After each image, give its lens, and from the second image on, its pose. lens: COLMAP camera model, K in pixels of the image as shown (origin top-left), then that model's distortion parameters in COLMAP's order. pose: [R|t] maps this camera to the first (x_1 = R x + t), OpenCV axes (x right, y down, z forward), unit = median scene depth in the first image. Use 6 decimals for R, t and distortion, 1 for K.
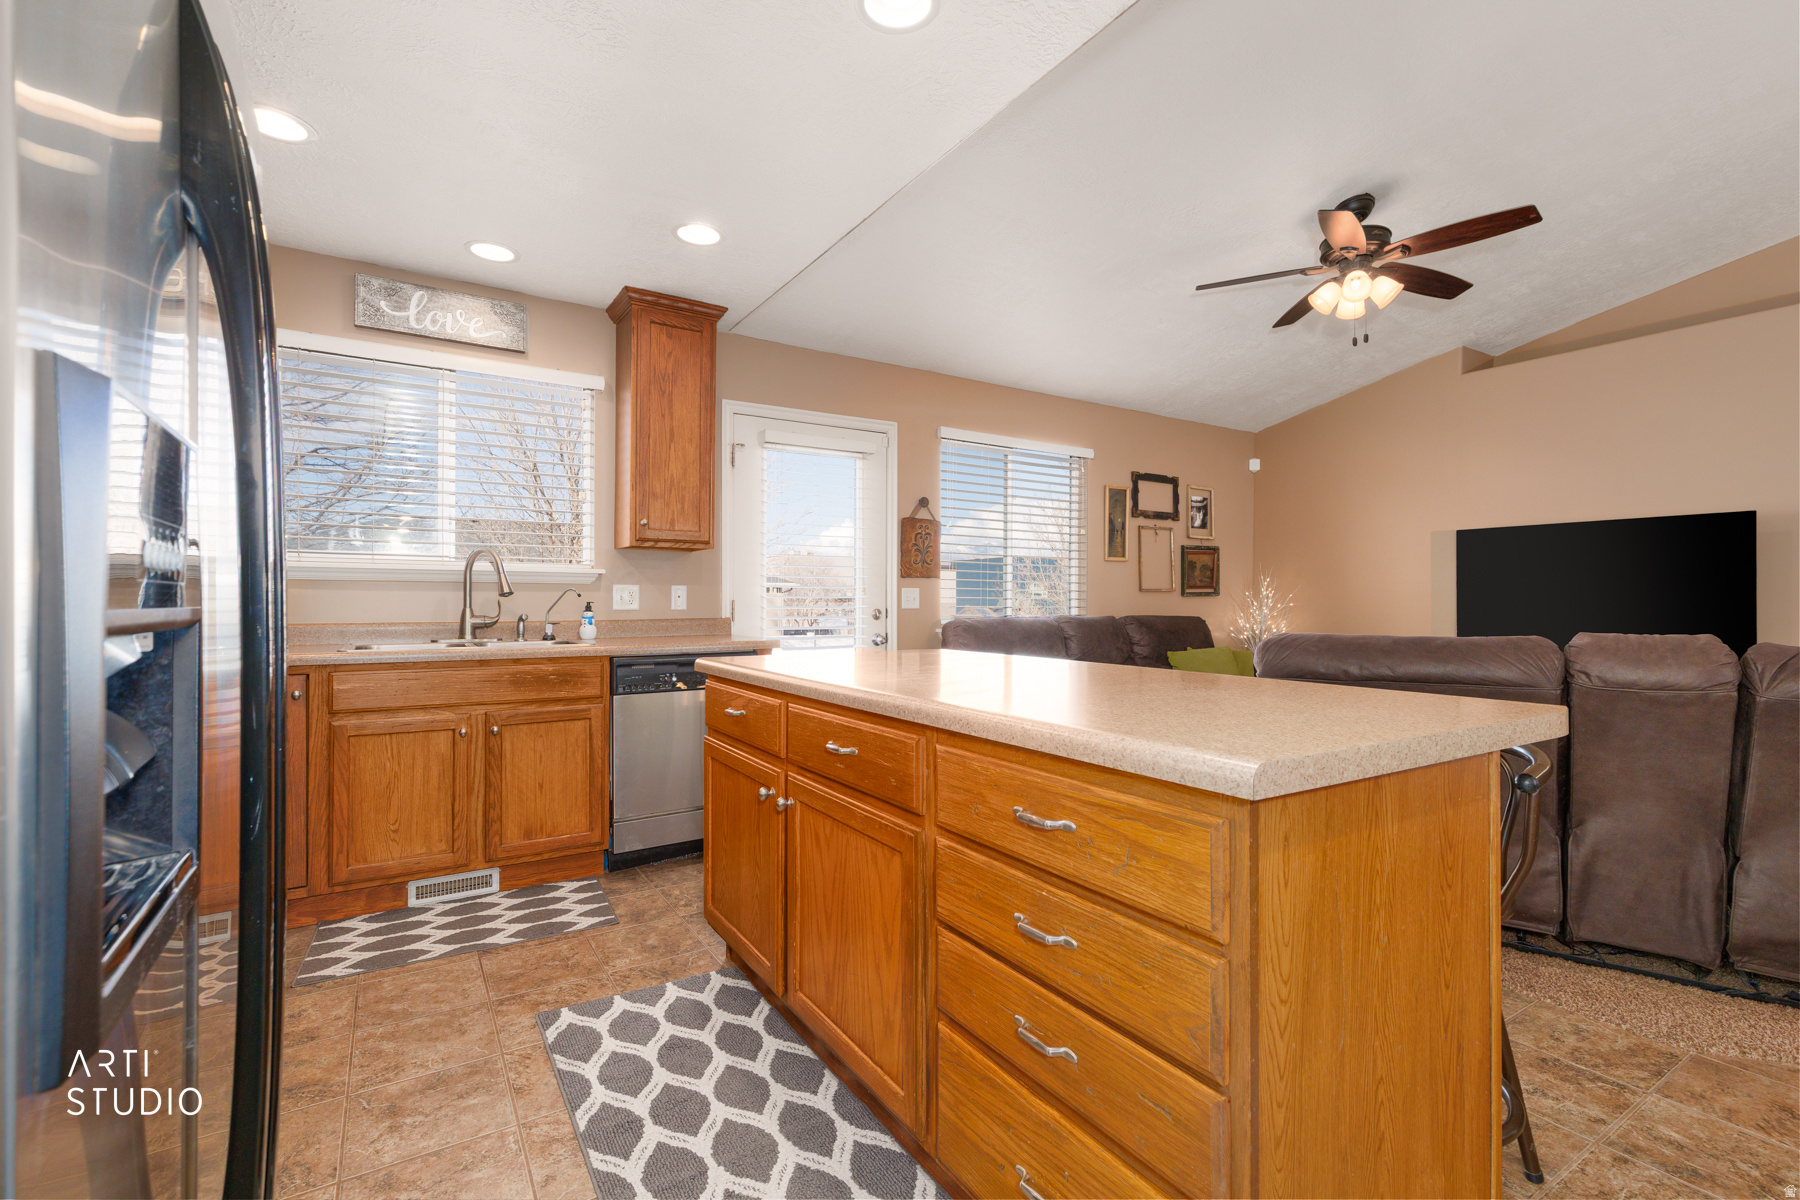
lens RADIAL K [[802.3, 0, 902.1], [0, 802.3, 601.1], [0, 0, 1]] dist [0.007998, 0.000022]
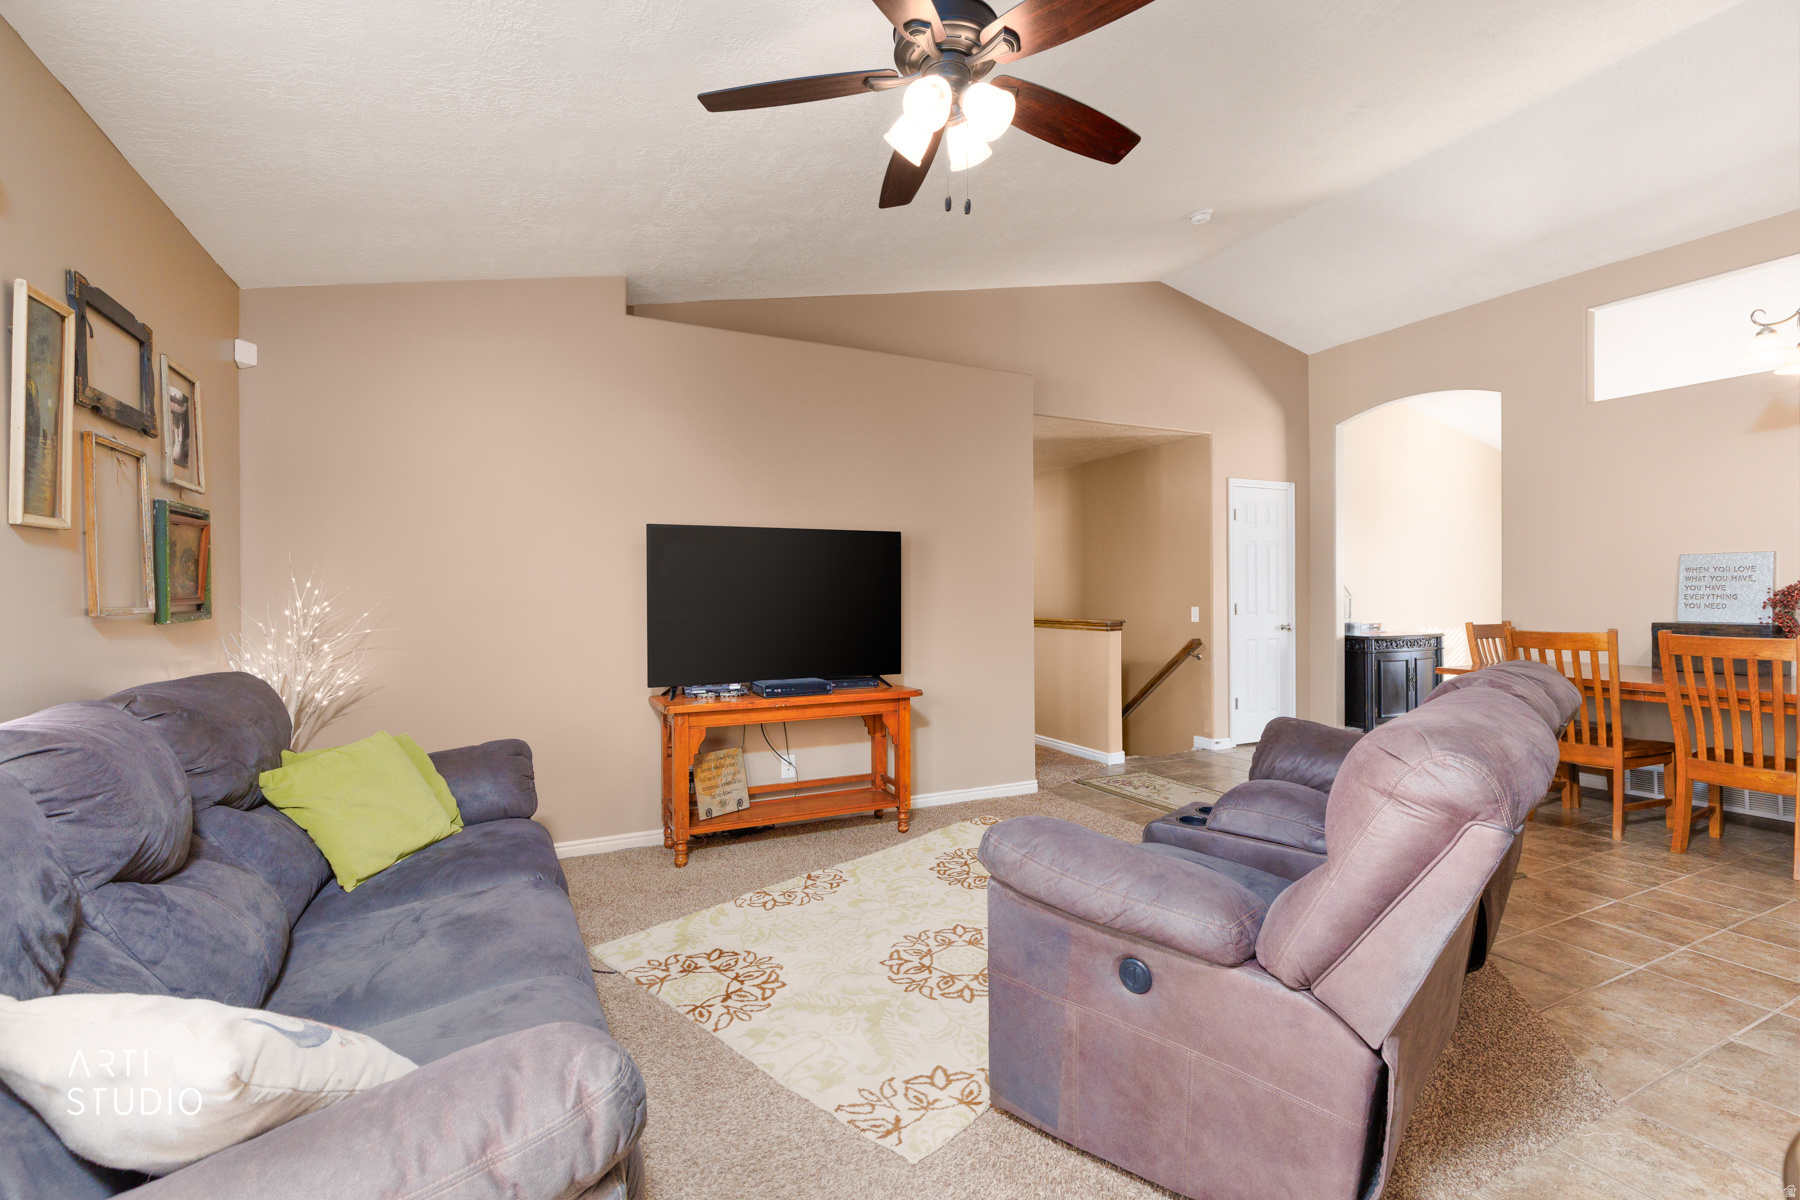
lens RADIAL K [[802.3, 0, 915.6], [0, 802.3, 598.1], [0, 0, 1]] dist [0.007998, 0.000022]
pose [[0.095158, -0.008123, 0.995429, -0.032809], [0.006771, 0.999949, 0.007513, -0.029070], [-0.995439, 0.006025, 0.095208, 0.836704]]
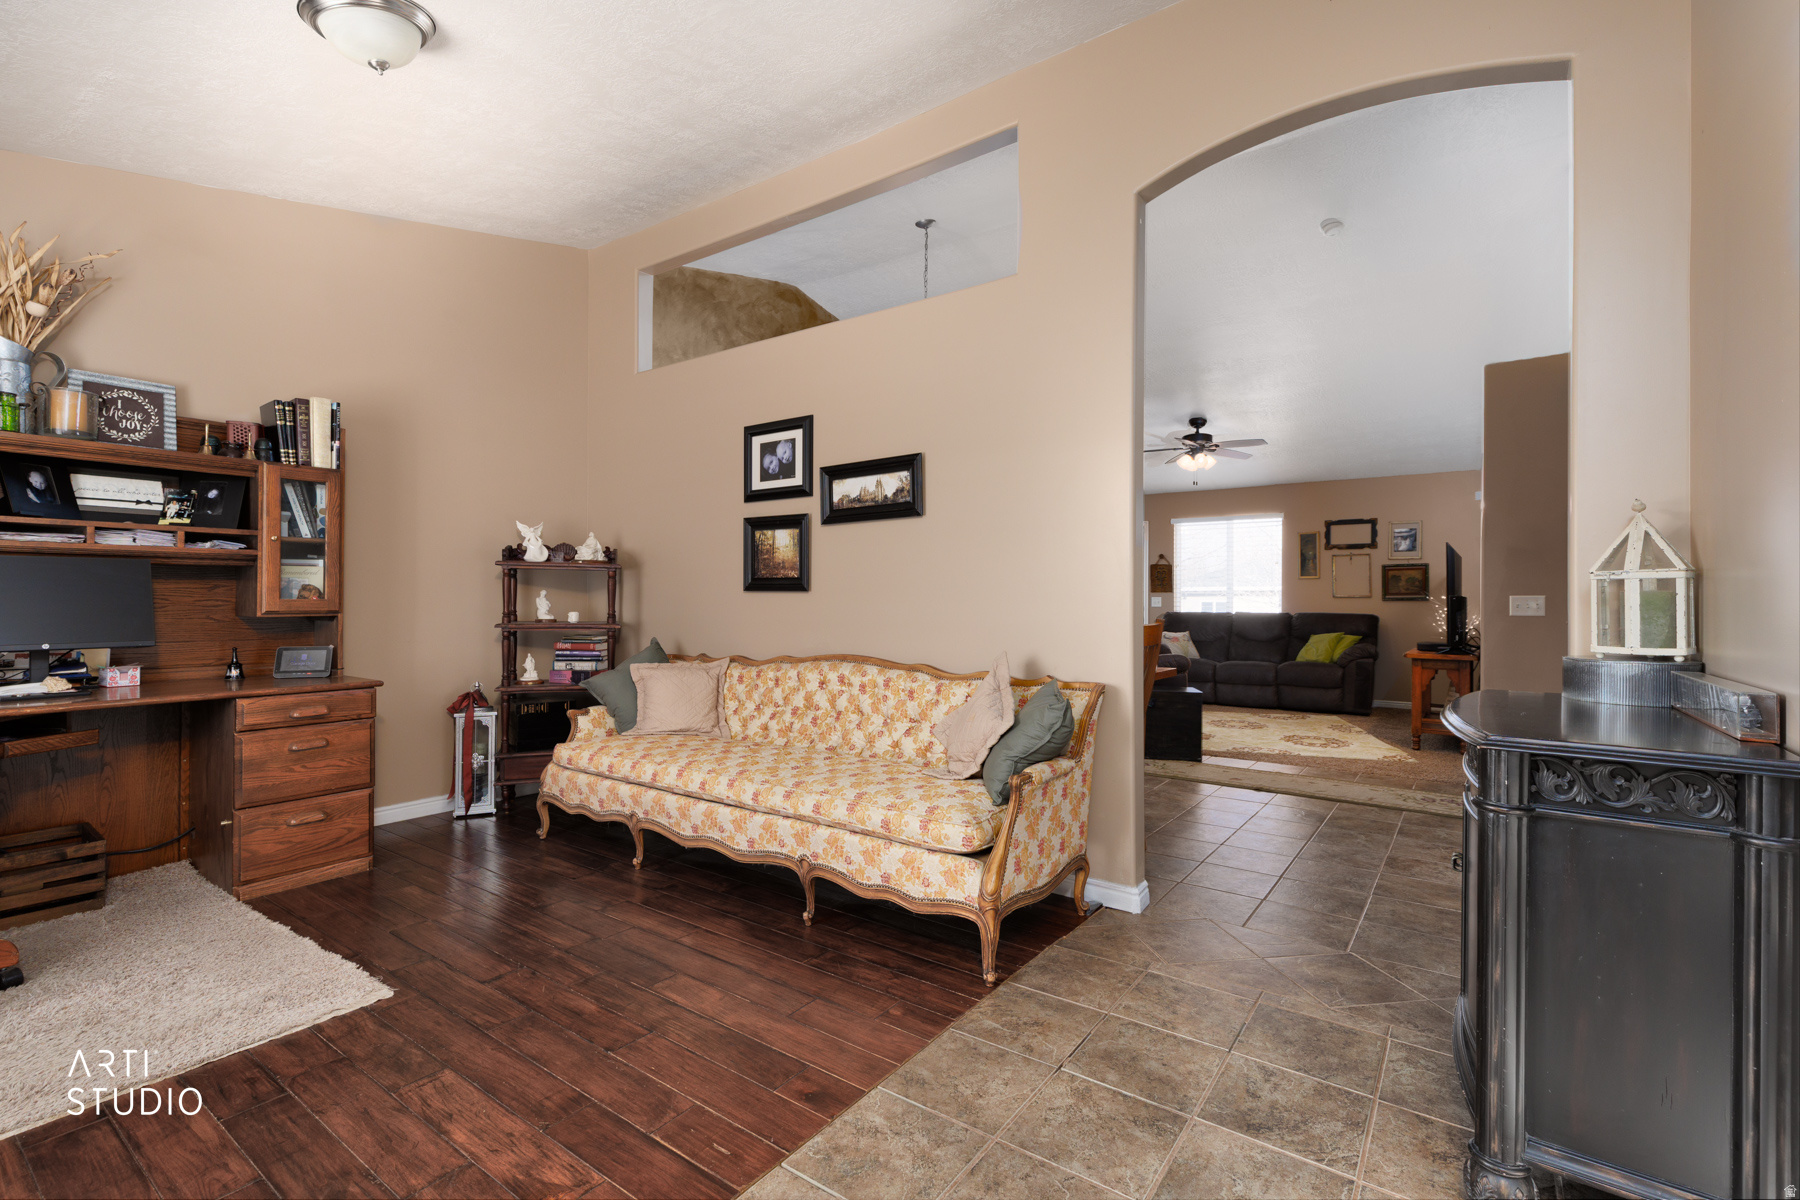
lens RADIAL K [[802.3, 0, 902.3], [0, 802.3, 597.0], [0, 0, 1]] dist [0.007998, 0.000022]
pose [[0.365468, -0.009267, -0.930778, 1.973766], [-0.005738, 0.999909, -0.012209, 0.014355], [0.930806, 0.009803, 0.365382, -0.457489]]
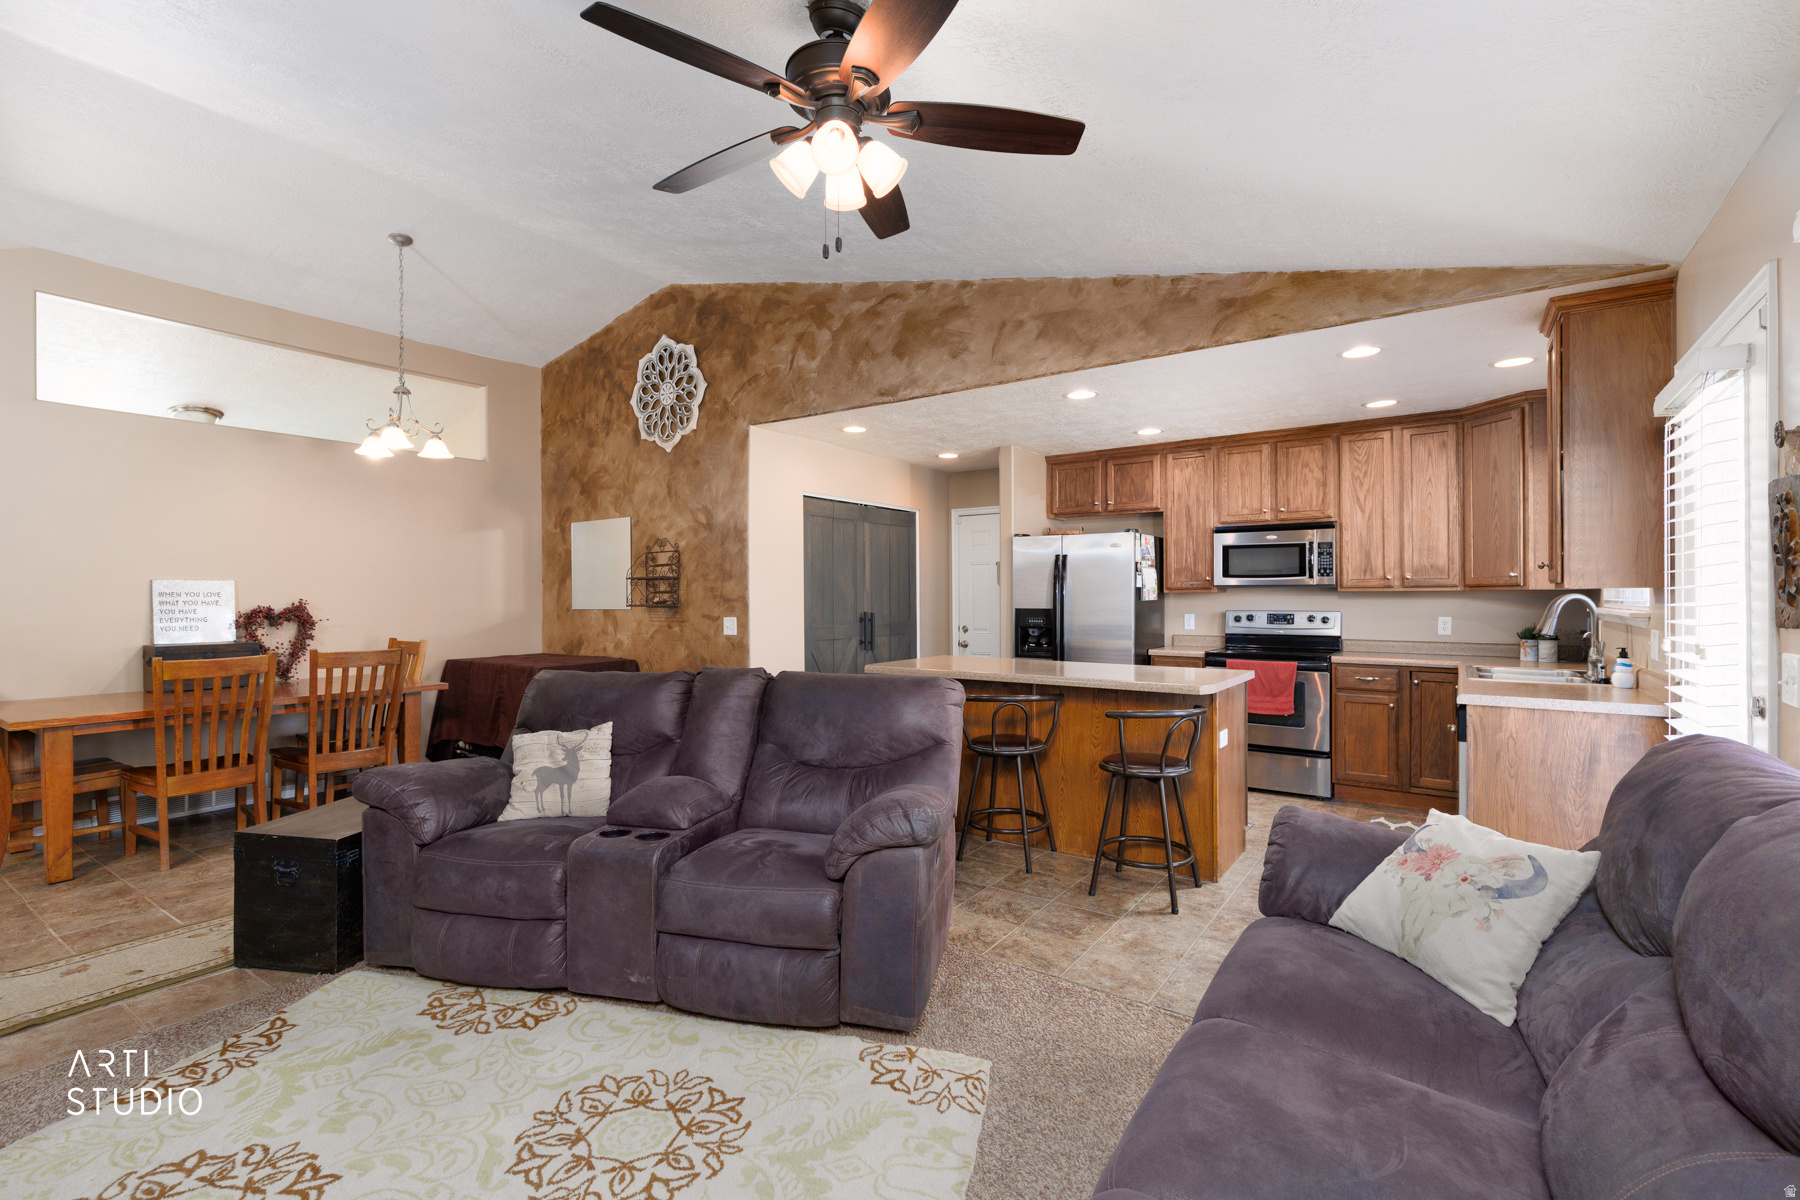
lens RADIAL K [[802.3, 0, 903.6], [0, 802.3, 601.2], [0, 0, 1]] dist [0.007998, 0.000022]
pose [[-0.922749, 0.001546, -0.385397, 0.645618], [-0.000531, 0.999986, 0.005283, -0.050061], [0.385400, 0.005080, -0.922736, 1.360169]]
